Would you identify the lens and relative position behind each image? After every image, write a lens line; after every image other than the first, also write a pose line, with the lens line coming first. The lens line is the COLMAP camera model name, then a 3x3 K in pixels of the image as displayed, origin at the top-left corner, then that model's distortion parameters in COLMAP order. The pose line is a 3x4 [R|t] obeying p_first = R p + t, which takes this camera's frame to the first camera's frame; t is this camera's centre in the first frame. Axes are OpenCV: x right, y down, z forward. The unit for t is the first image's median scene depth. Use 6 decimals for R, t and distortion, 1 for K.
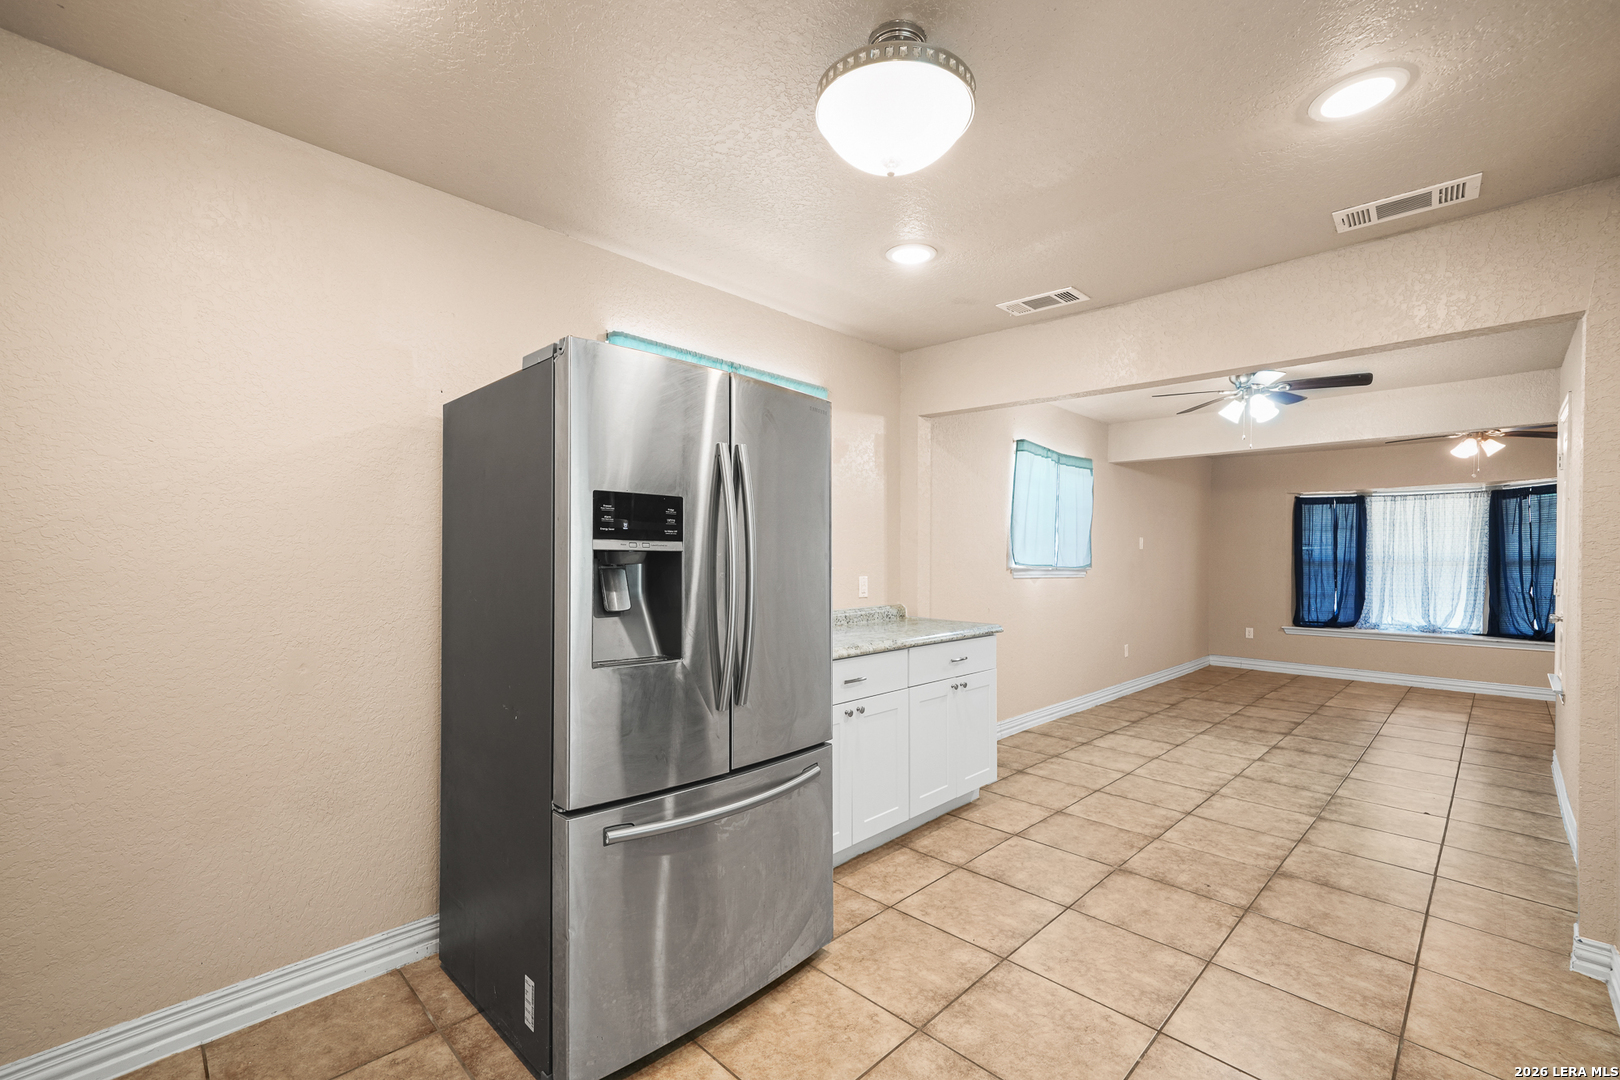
lens RADIAL K [[688.5, 0, 808.5], [0, 688.5, 557.2], [0, 0, 1]] dist [0.001200, 0.000456]
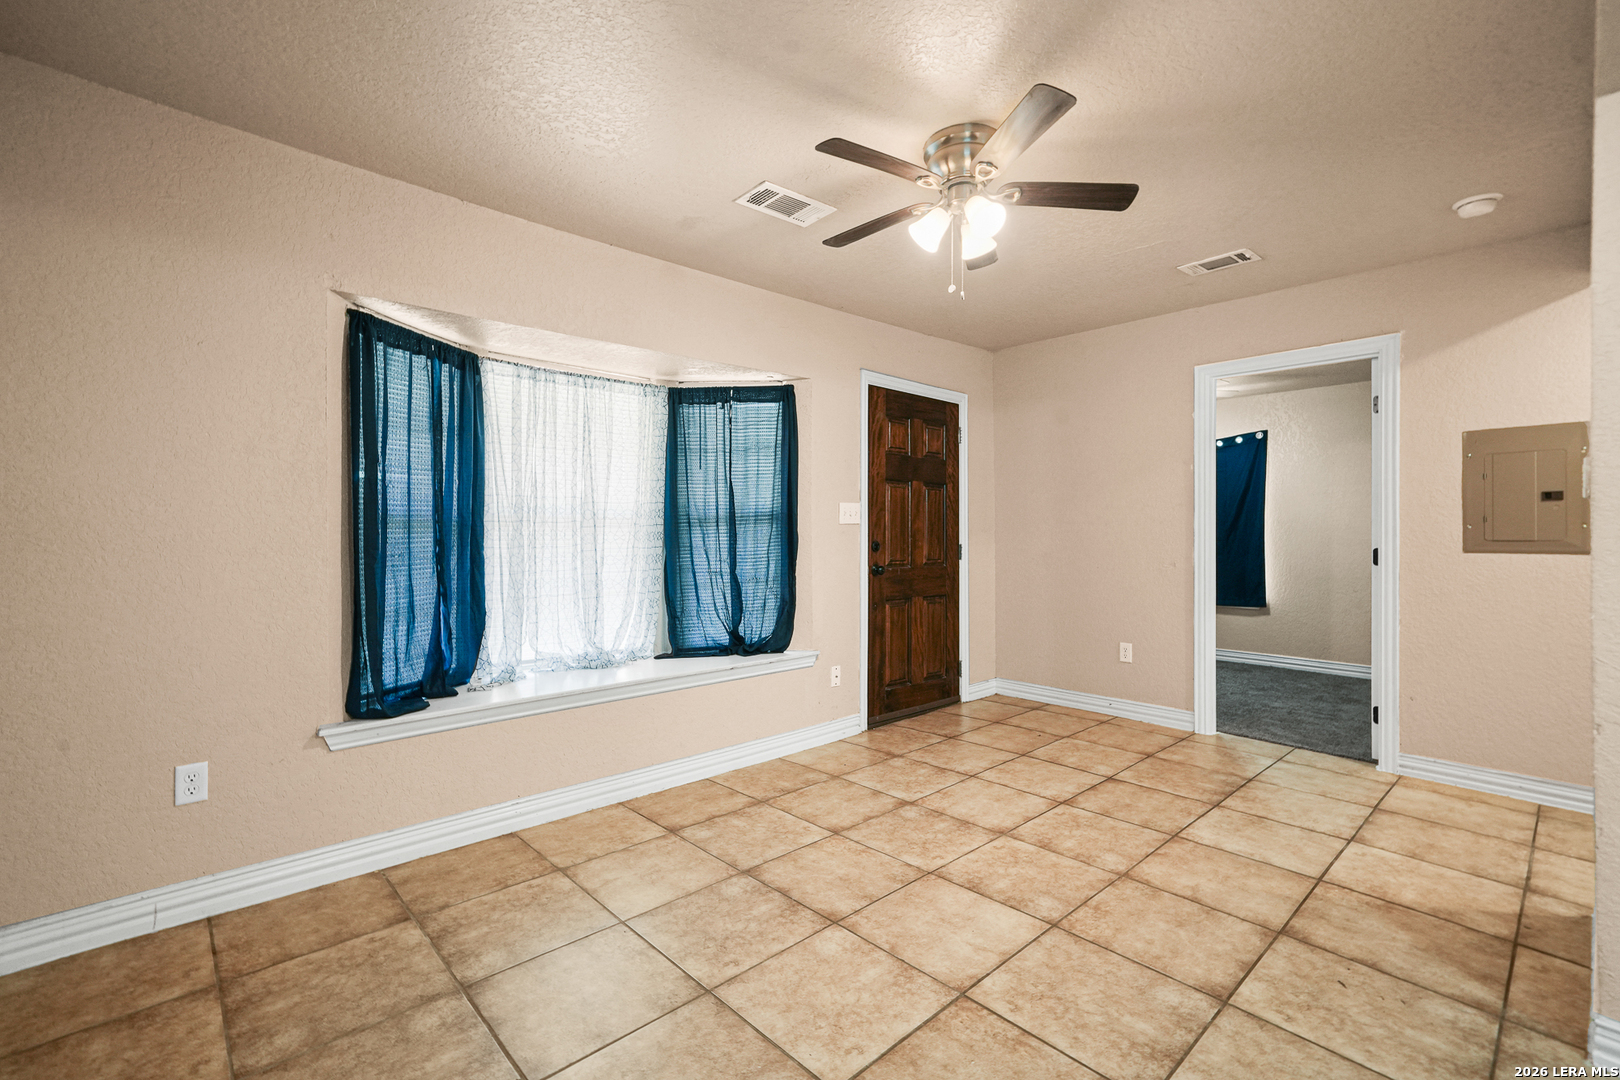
lens RADIAL K [[714.9, 0, 806.4], [0, 714.9, 537.1], [0, 0, 1]] dist [0.008571, 0.000392]
pose [[0.042084, -0.007966, 0.999082, 0.454352], [0.006790, 0.999947, 0.007687, 0.017752], [-0.999091, 0.006460, 0.042136, 0.910909]]
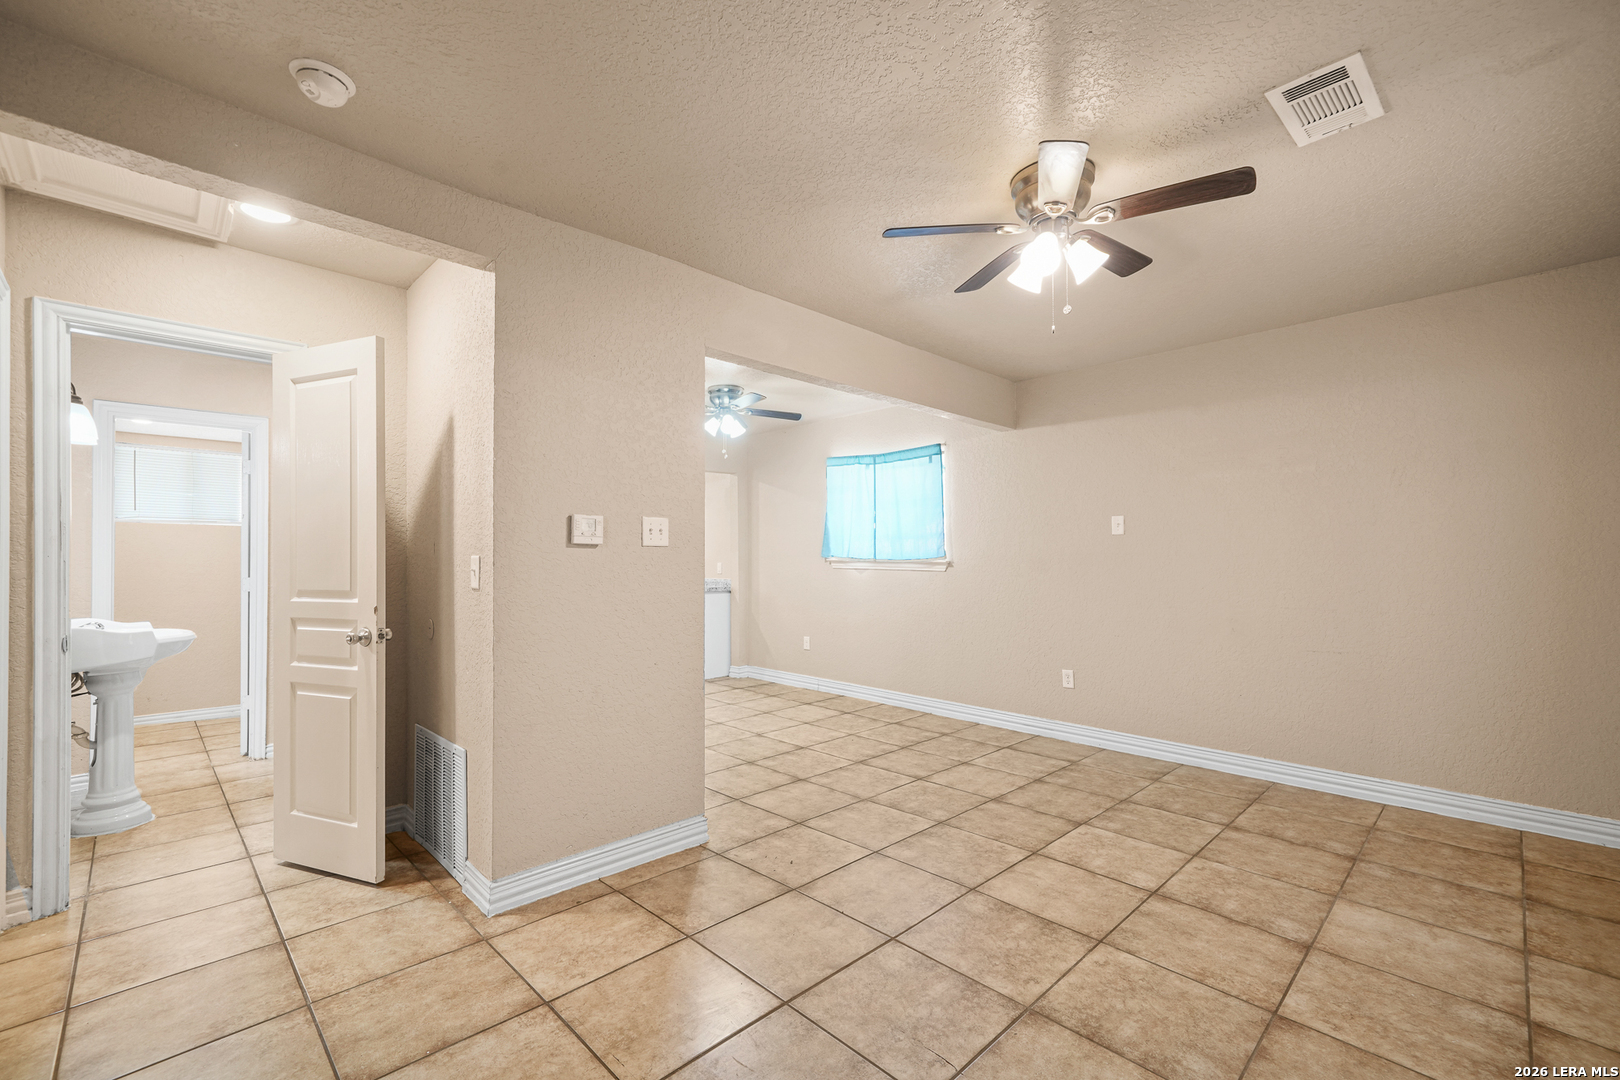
lens RADIAL K [[683.3, 0, 802.3], [0, 683.3, 540.1], [0, 0, 1]] dist [0.000582, 0.002847]
pose [[-0.018324, -0.034445, -0.999239, 1.162393], [-0.001284, 0.999406, -0.034427, 0.016813], [0.999831, 0.000653, -0.018358, 0.727764]]
